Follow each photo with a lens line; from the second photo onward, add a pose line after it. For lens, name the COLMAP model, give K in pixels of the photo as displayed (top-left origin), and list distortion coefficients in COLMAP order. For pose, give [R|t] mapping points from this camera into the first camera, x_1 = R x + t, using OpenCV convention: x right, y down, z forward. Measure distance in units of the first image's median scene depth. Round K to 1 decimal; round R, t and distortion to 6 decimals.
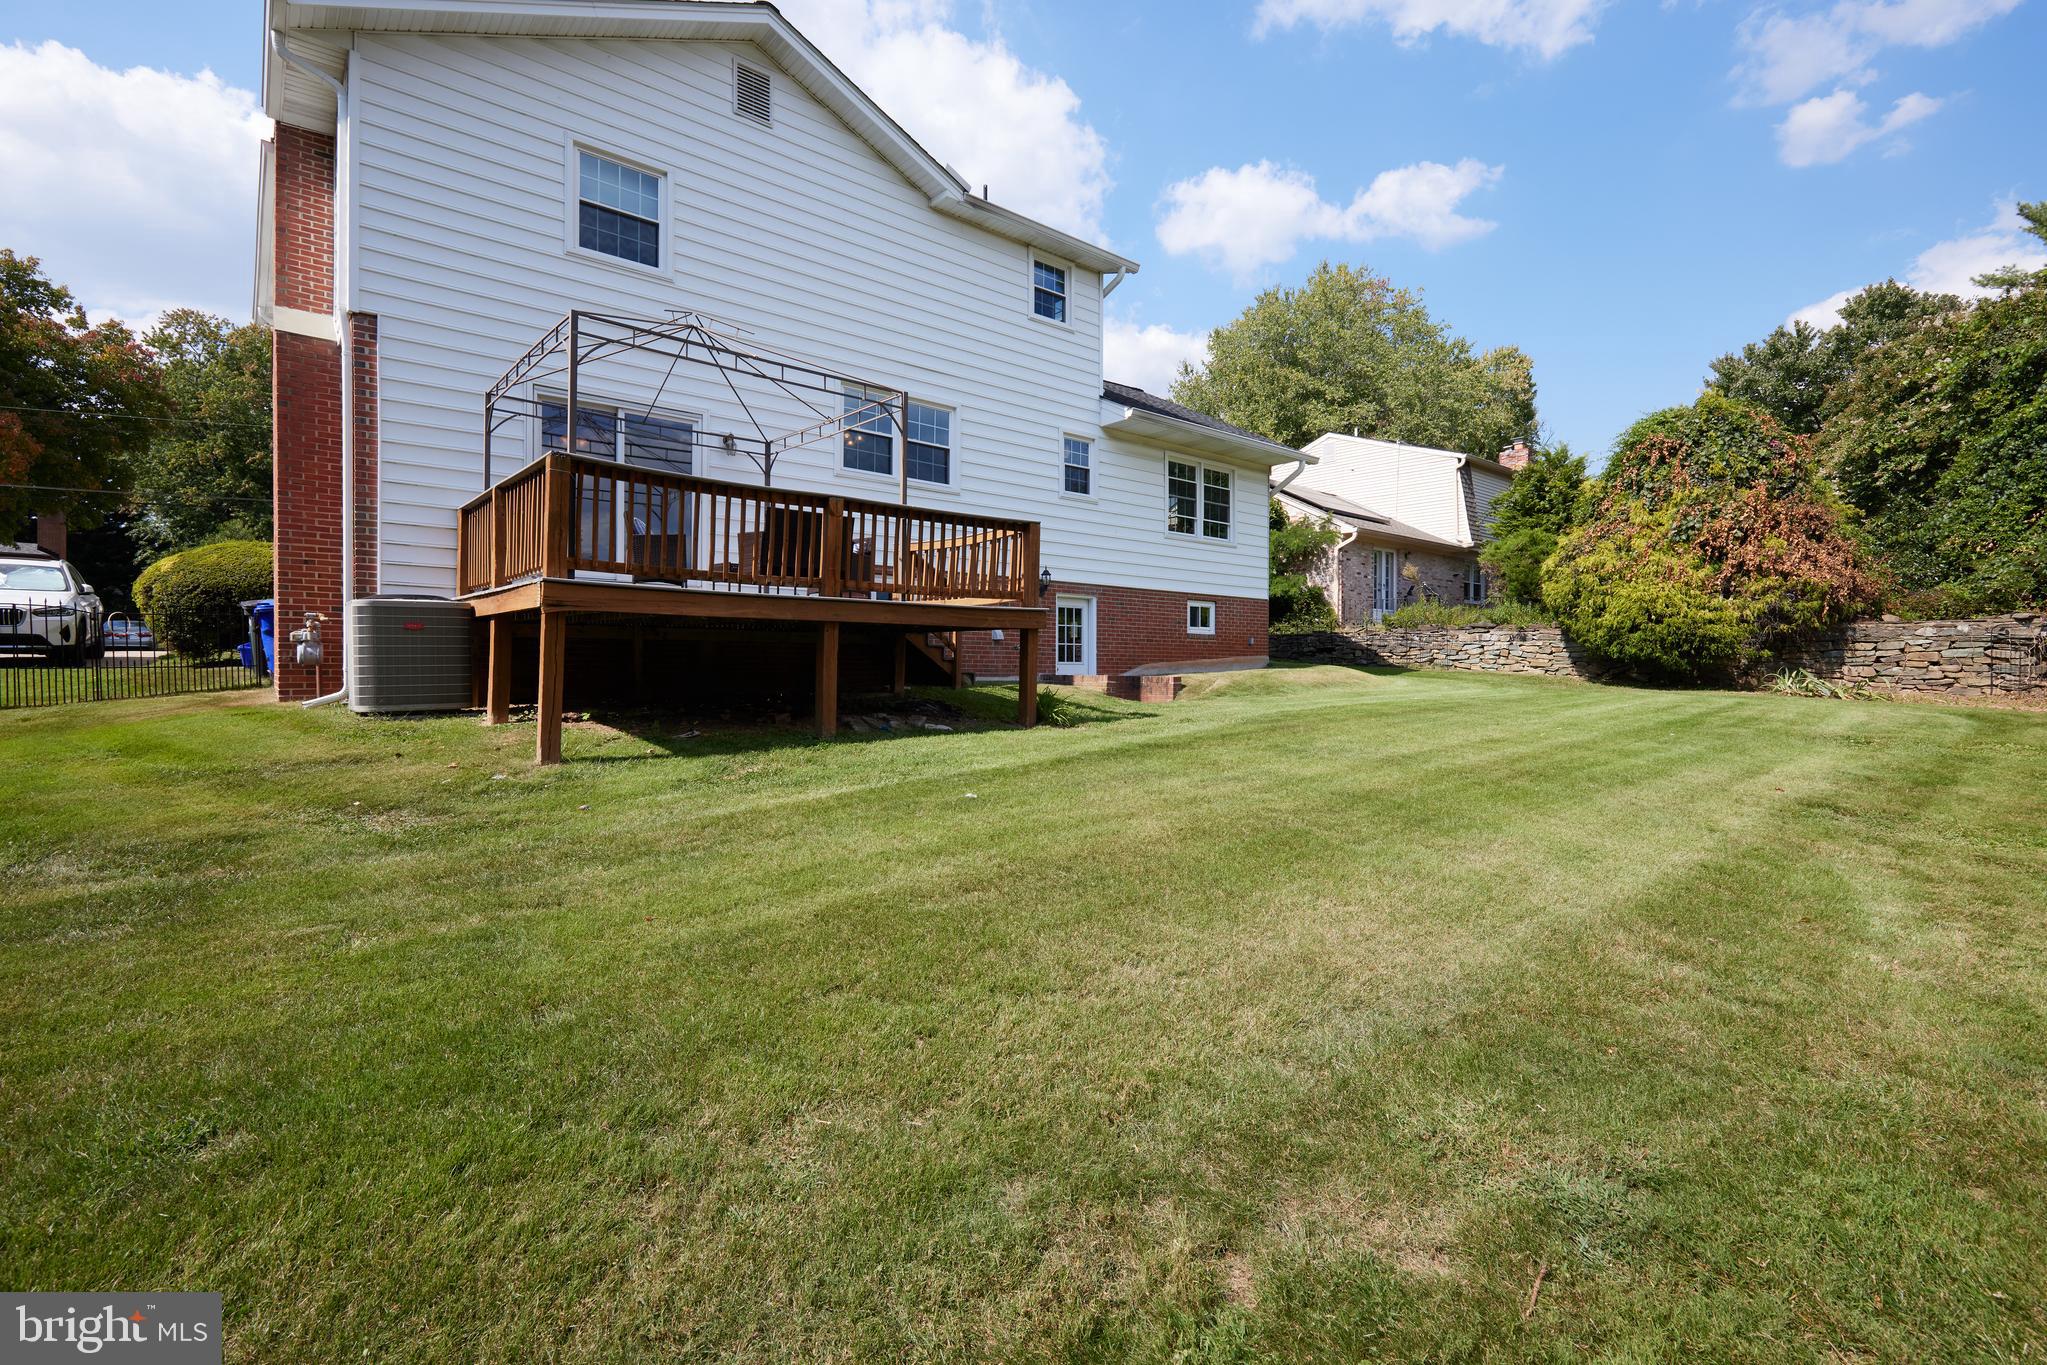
lens RADIAL K [[979.4, 0, 1023.5], [0, 979.4, 682.5], [0, 0, 1]] dist [-0.000845, -0.000898]
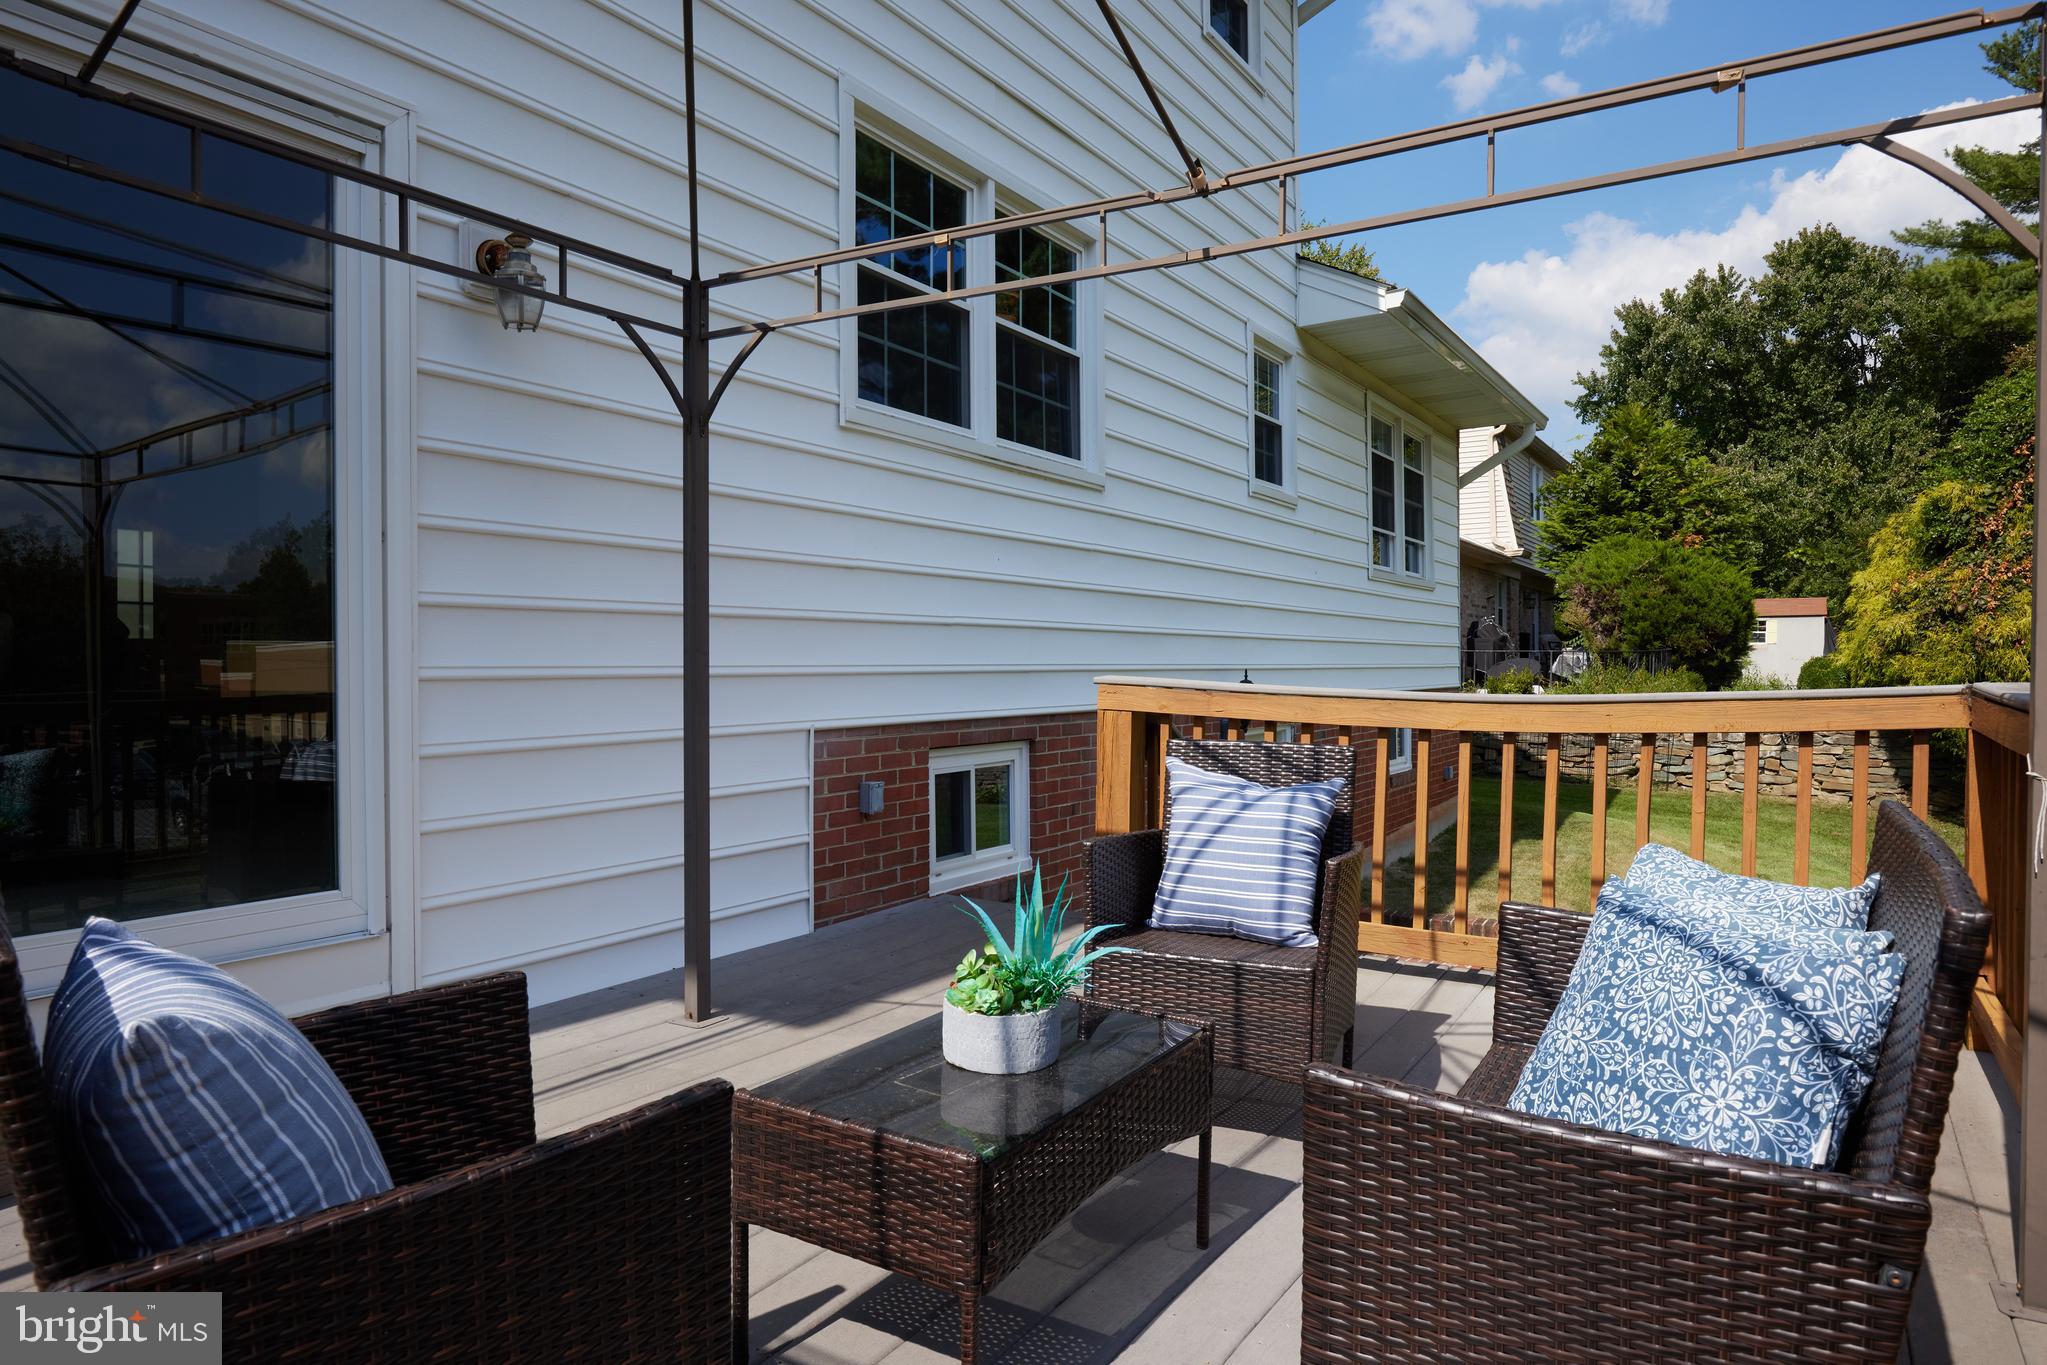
lens RADIAL K [[1254.4, 0, 1023.5], [0, 1254.4, 682.5], [0, 0, 1]] dist [-0.005525, -0.000628]
pose [[0.949380, -0.016805, 0.313679, -0.198604], [0.014630, 0.999850, 0.009287, -0.106739], [-0.313788, -0.004227, 0.949484, 0.487579]]
